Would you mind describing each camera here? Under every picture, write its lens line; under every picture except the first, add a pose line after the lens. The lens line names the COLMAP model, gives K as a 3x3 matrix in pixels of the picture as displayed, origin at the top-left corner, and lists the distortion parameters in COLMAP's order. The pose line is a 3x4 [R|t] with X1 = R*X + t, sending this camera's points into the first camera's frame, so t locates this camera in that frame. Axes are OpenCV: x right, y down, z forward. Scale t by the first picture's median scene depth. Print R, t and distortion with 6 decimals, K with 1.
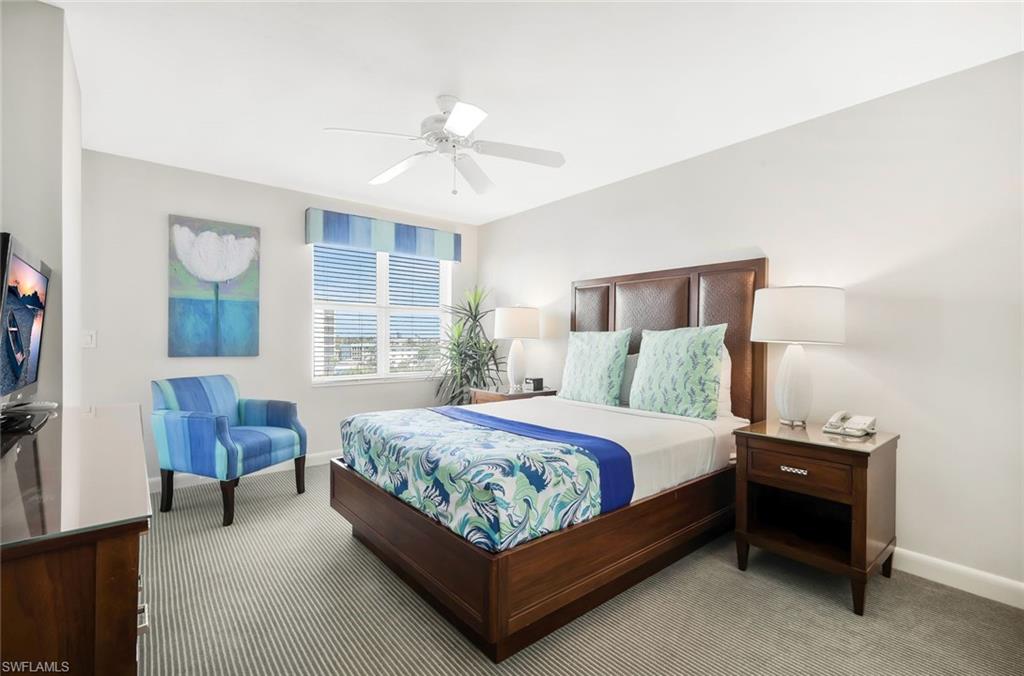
lens RADIAL K [[449.9, 0, 511.8], [0, 449.9, 342.2], [0, 0, 1]] dist [0.001425, 0.000102]
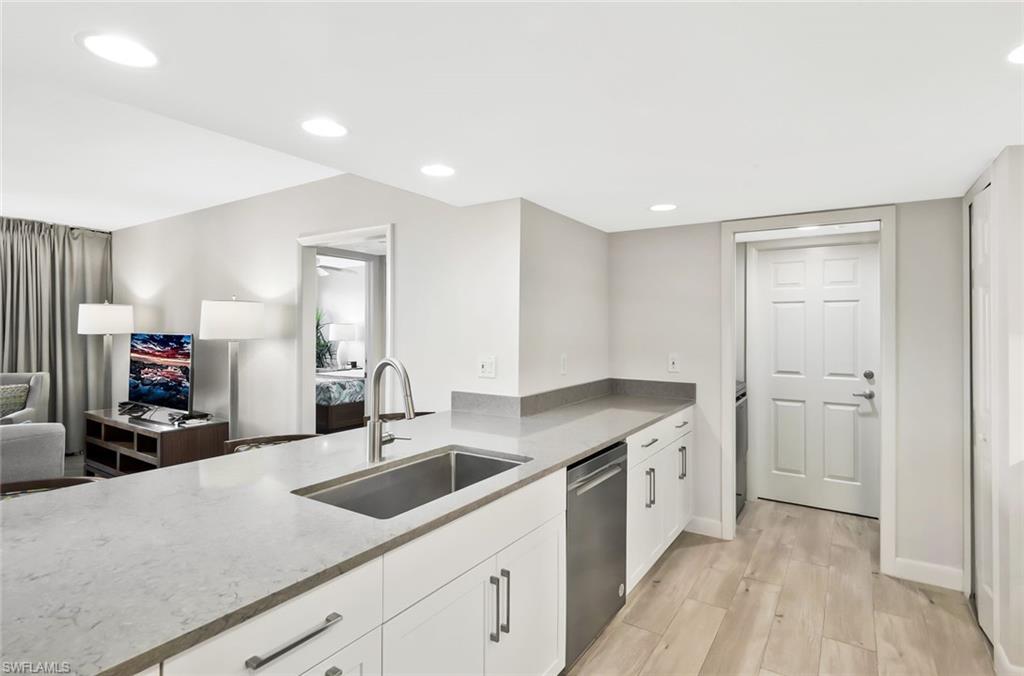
lens RADIAL K [[519.0, 0, 511.6], [0, 519.0, 334.1], [0, 0, 1]] dist [-0.000470, -0.000044]
pose [[0.955202, 0.000403, 0.295955, 0.047690], [-0.000488, 1.000000, 0.000216, -0.038120], [-0.295955, -0.000351, 0.955202, -1.315788]]
